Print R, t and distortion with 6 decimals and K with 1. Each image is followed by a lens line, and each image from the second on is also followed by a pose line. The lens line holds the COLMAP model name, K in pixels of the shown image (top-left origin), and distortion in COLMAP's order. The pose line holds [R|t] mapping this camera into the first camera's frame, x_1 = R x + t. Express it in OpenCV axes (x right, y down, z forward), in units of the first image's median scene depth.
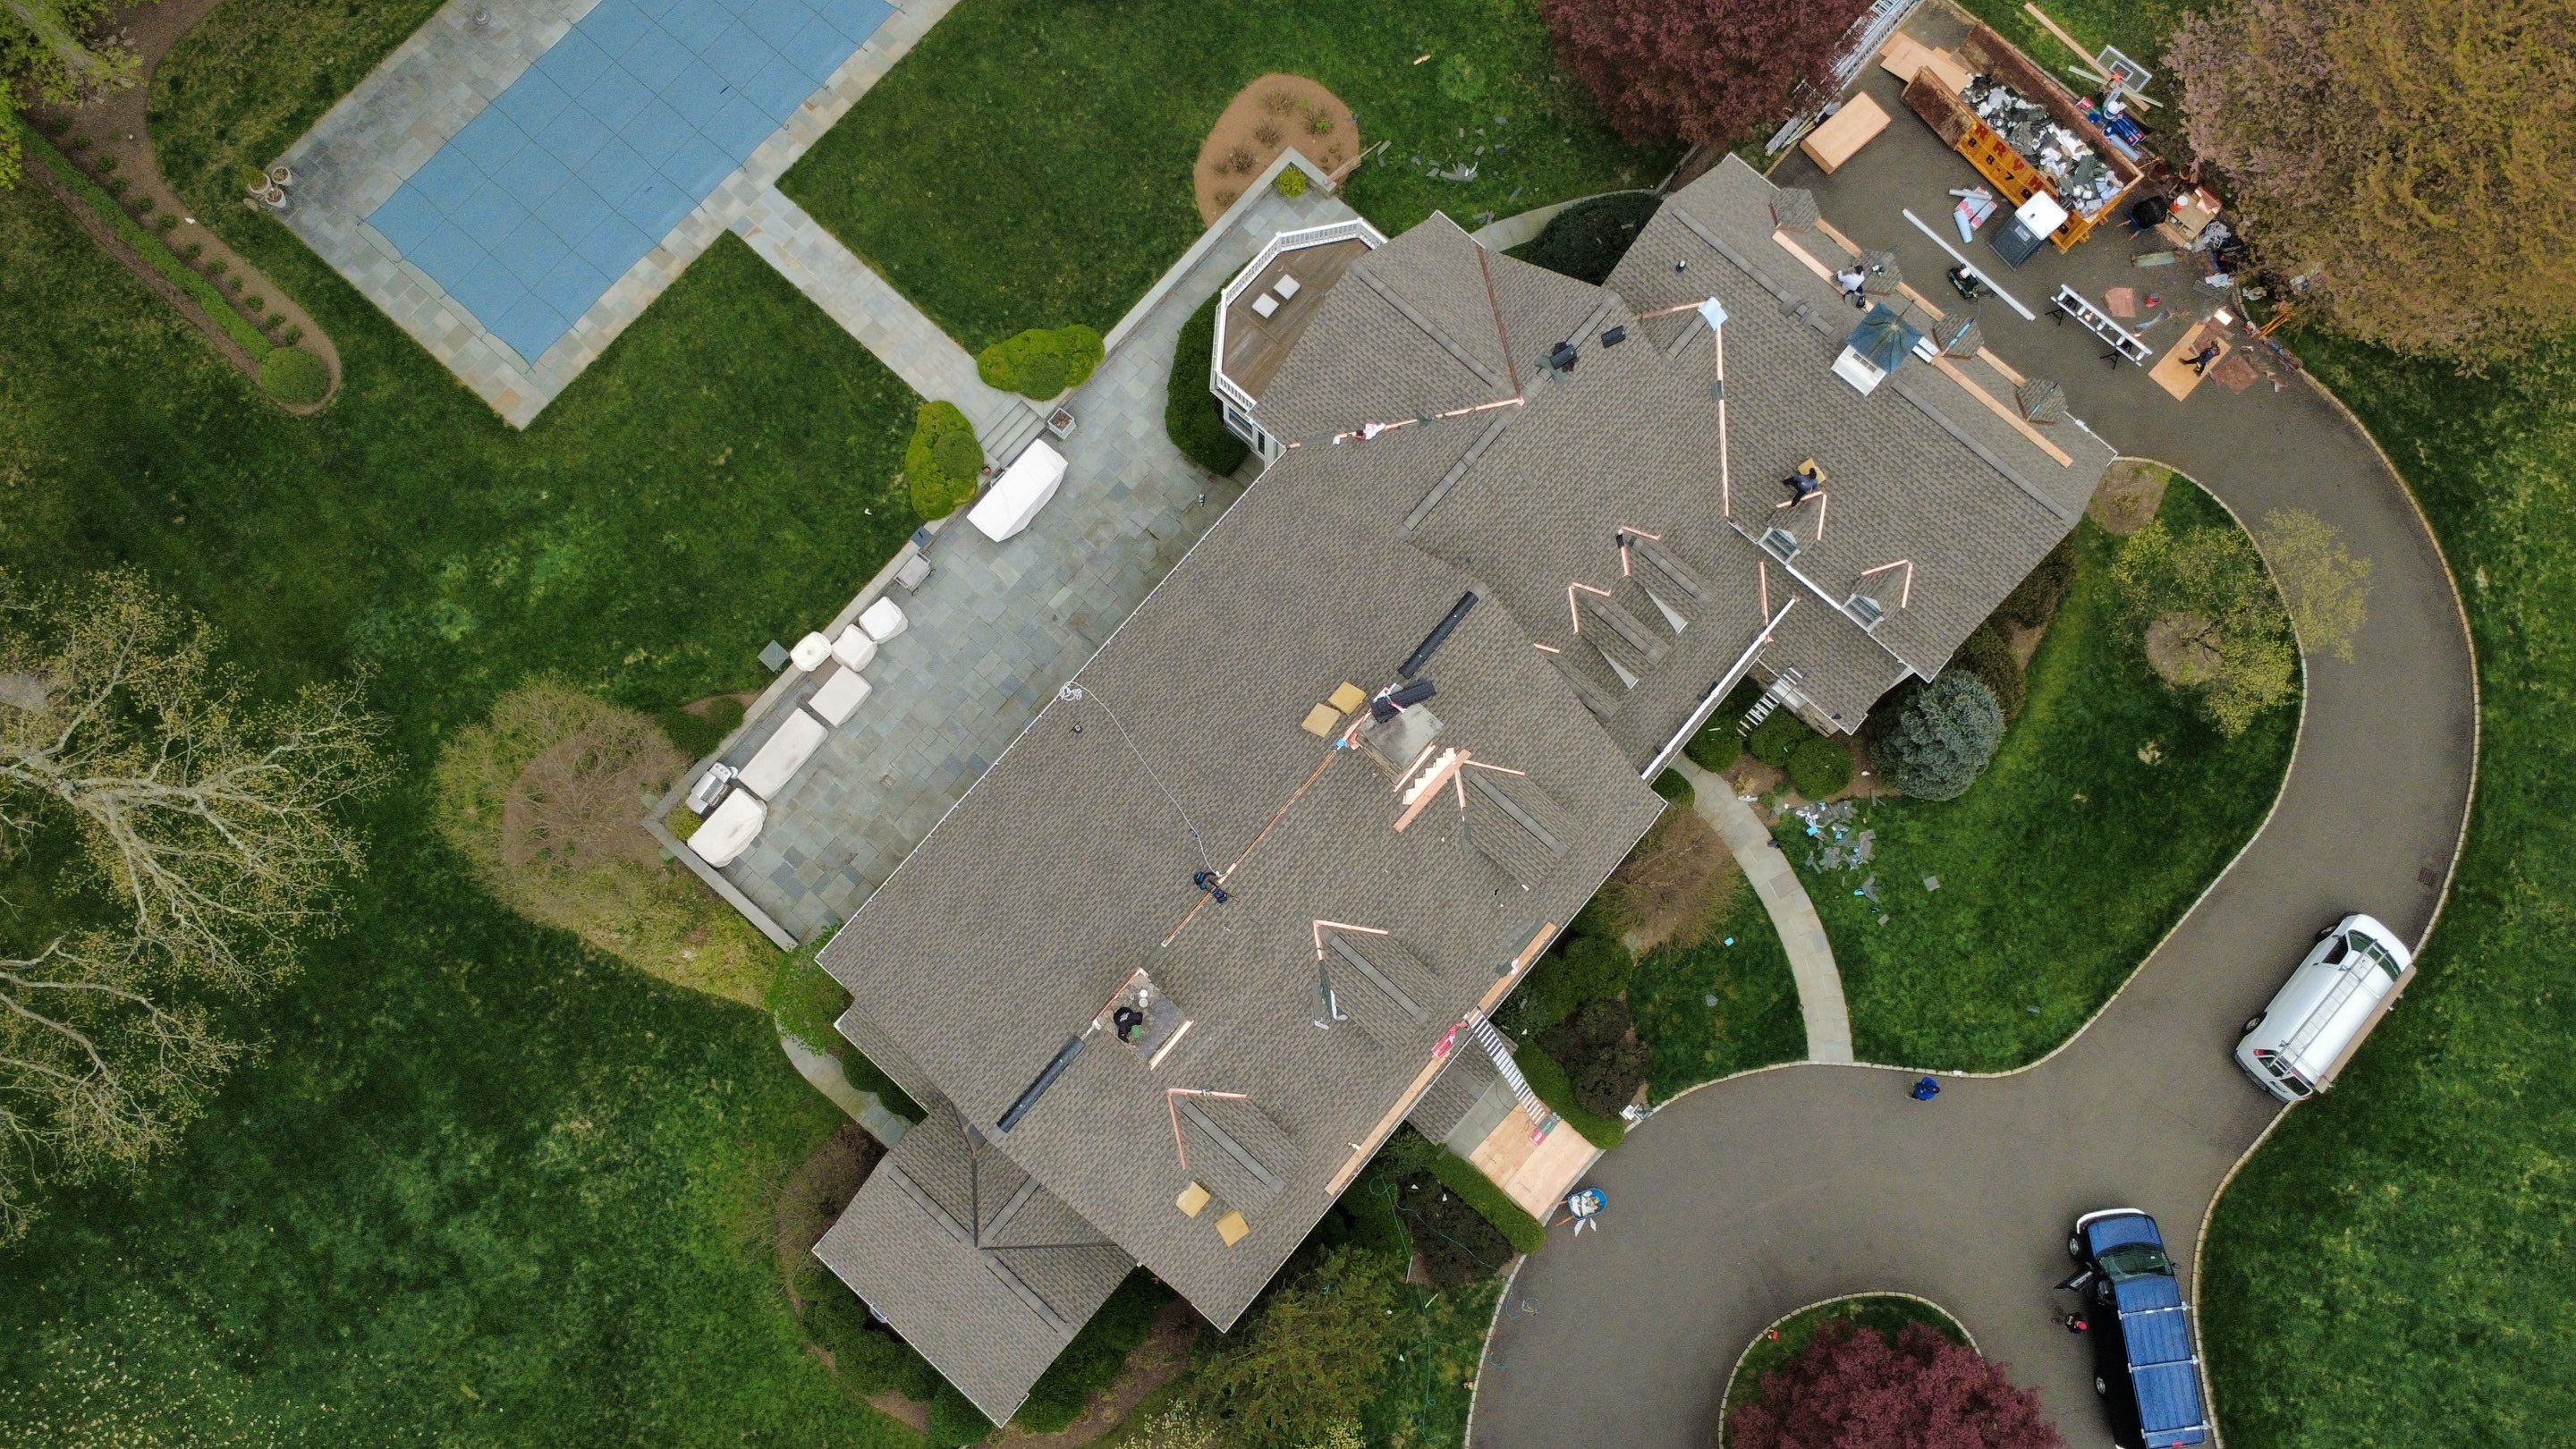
lens RADIAL K [[1877.8, 0, 1287.6], [0, 1877.8, 731.4], [0, 0, 1]] dist [-0.005917, 0.006038]
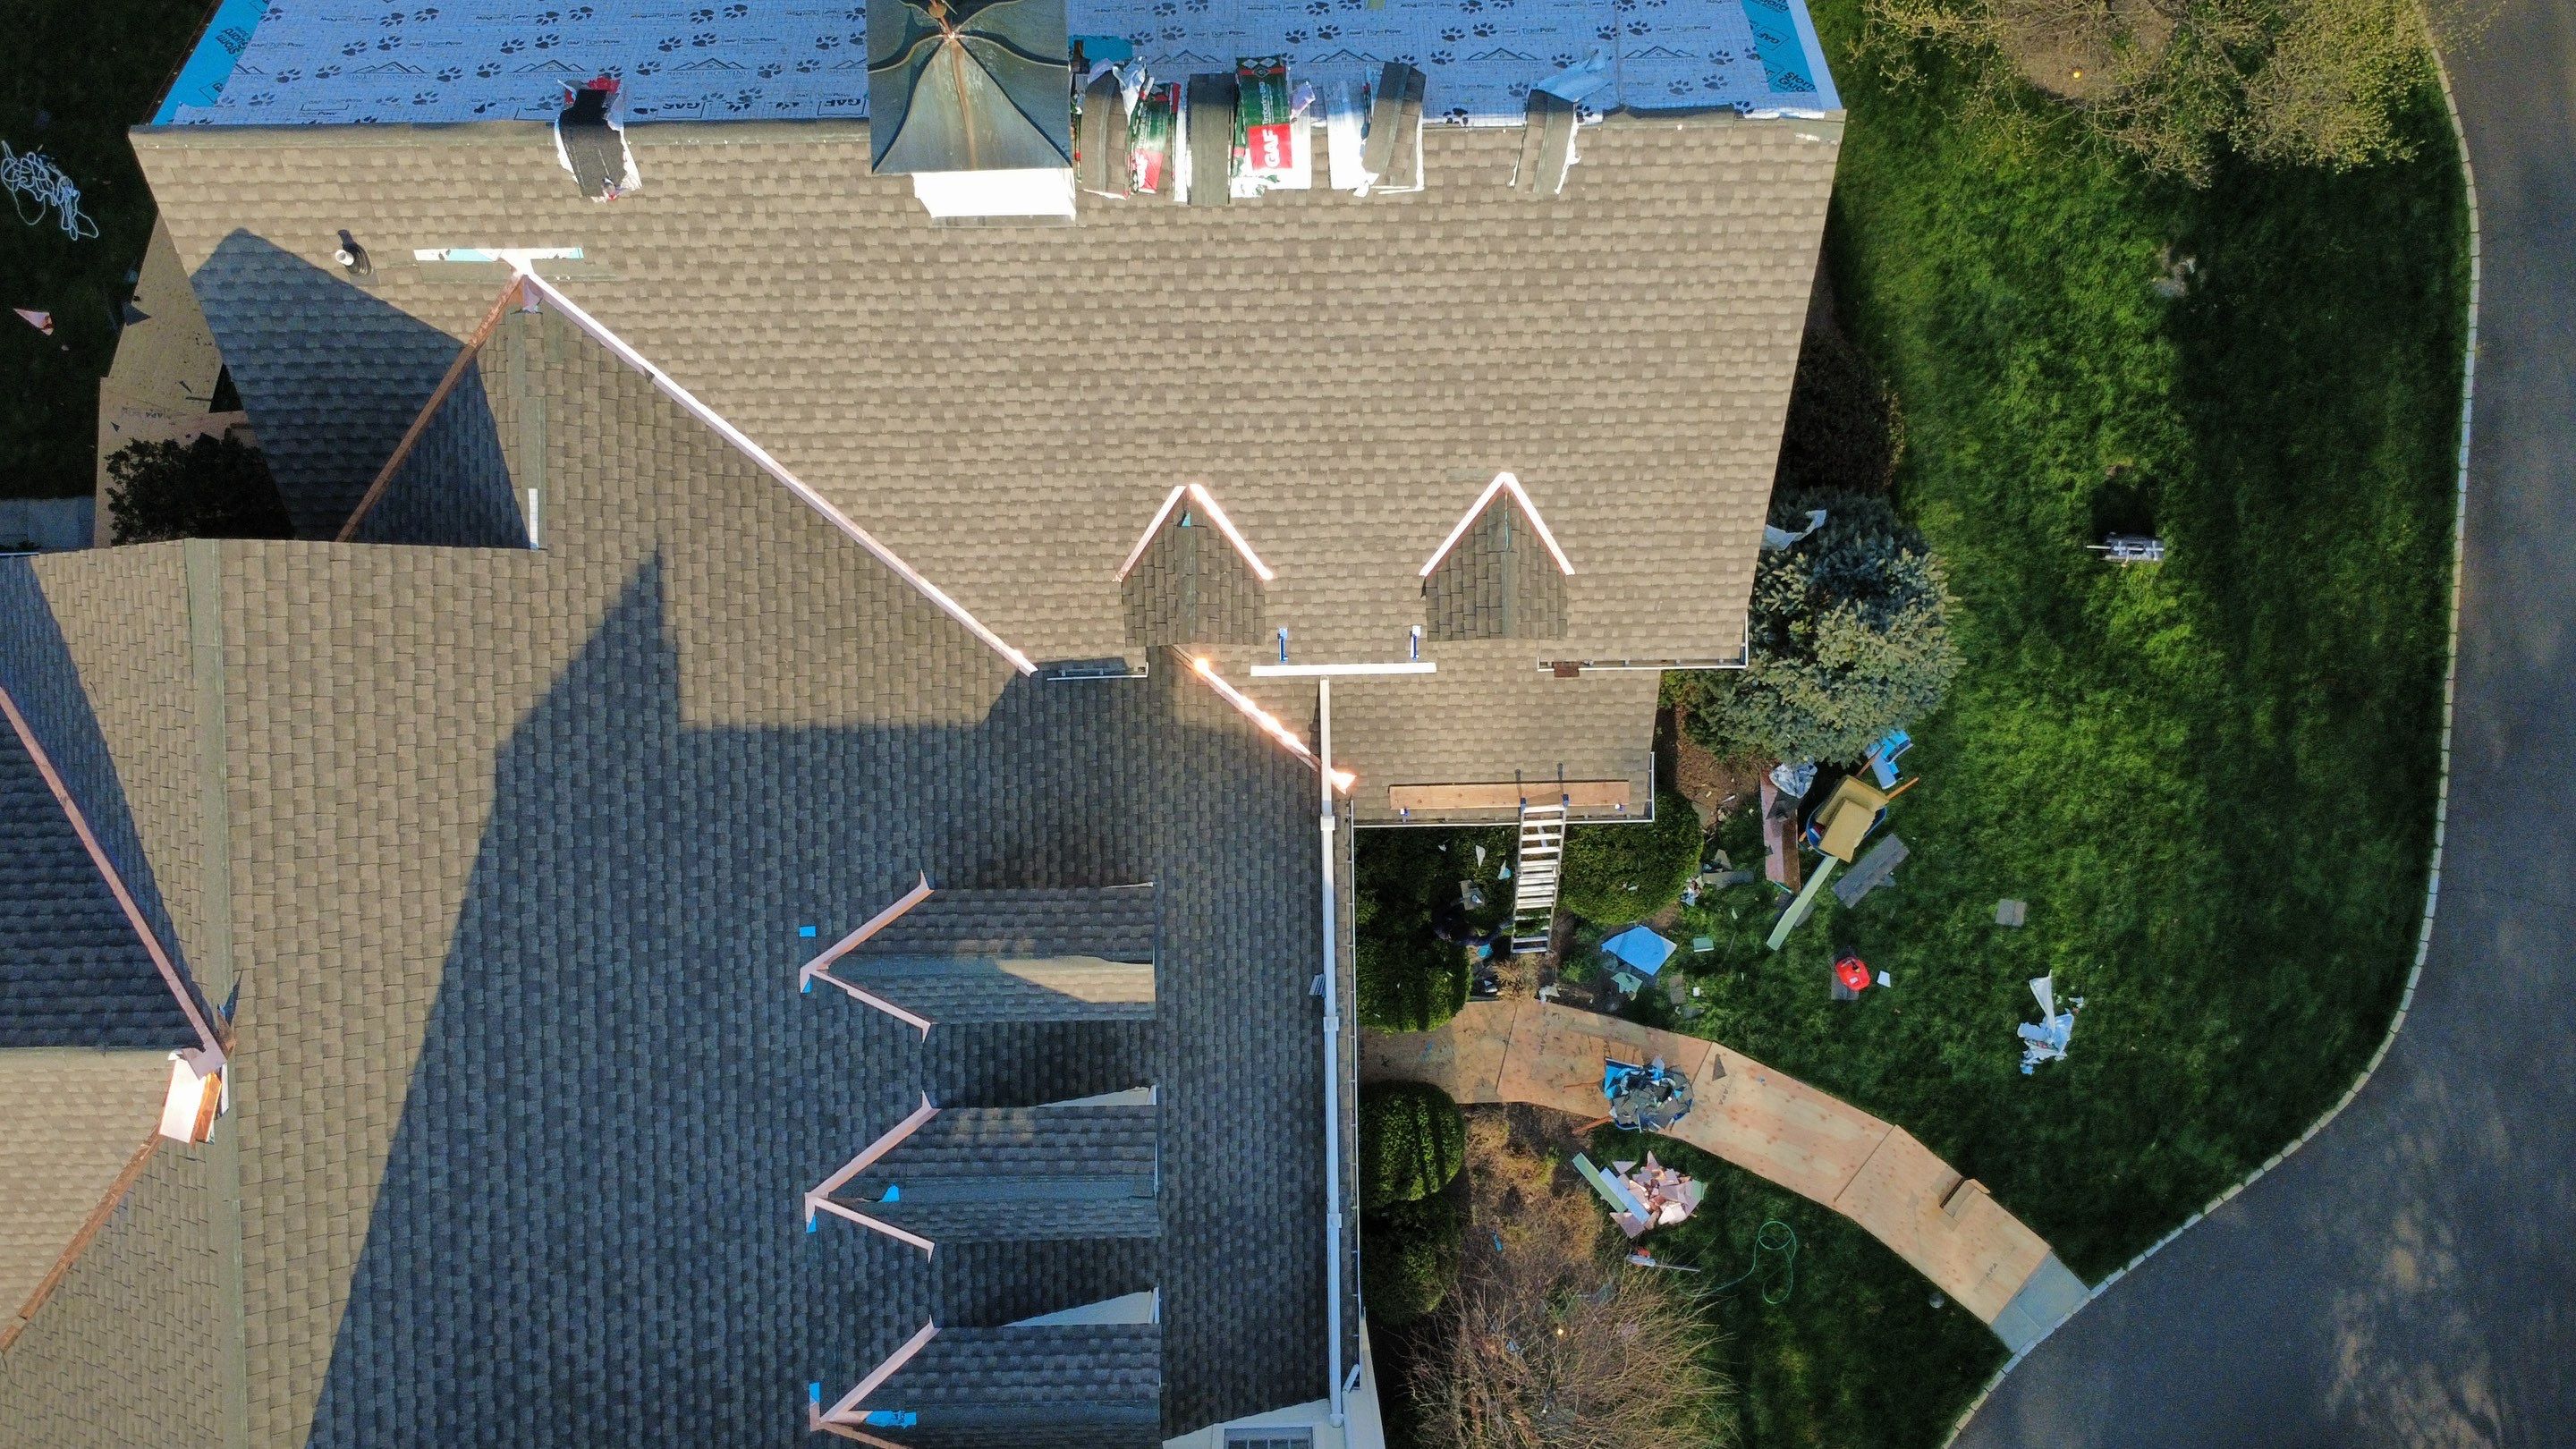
lens RADIAL K [[1877.8, 0, 1289.3], [0, 1877.8, 717.3], [0, 0, 1]] dist [-0.005917, 0.006038]
pose [[0.744828, -0.666742, -0.026175, 0.252660], [0.652844, 0.720070, 0.235146, -0.149224], [-0.137934, -0.192232, 0.971608, 0.593173]]
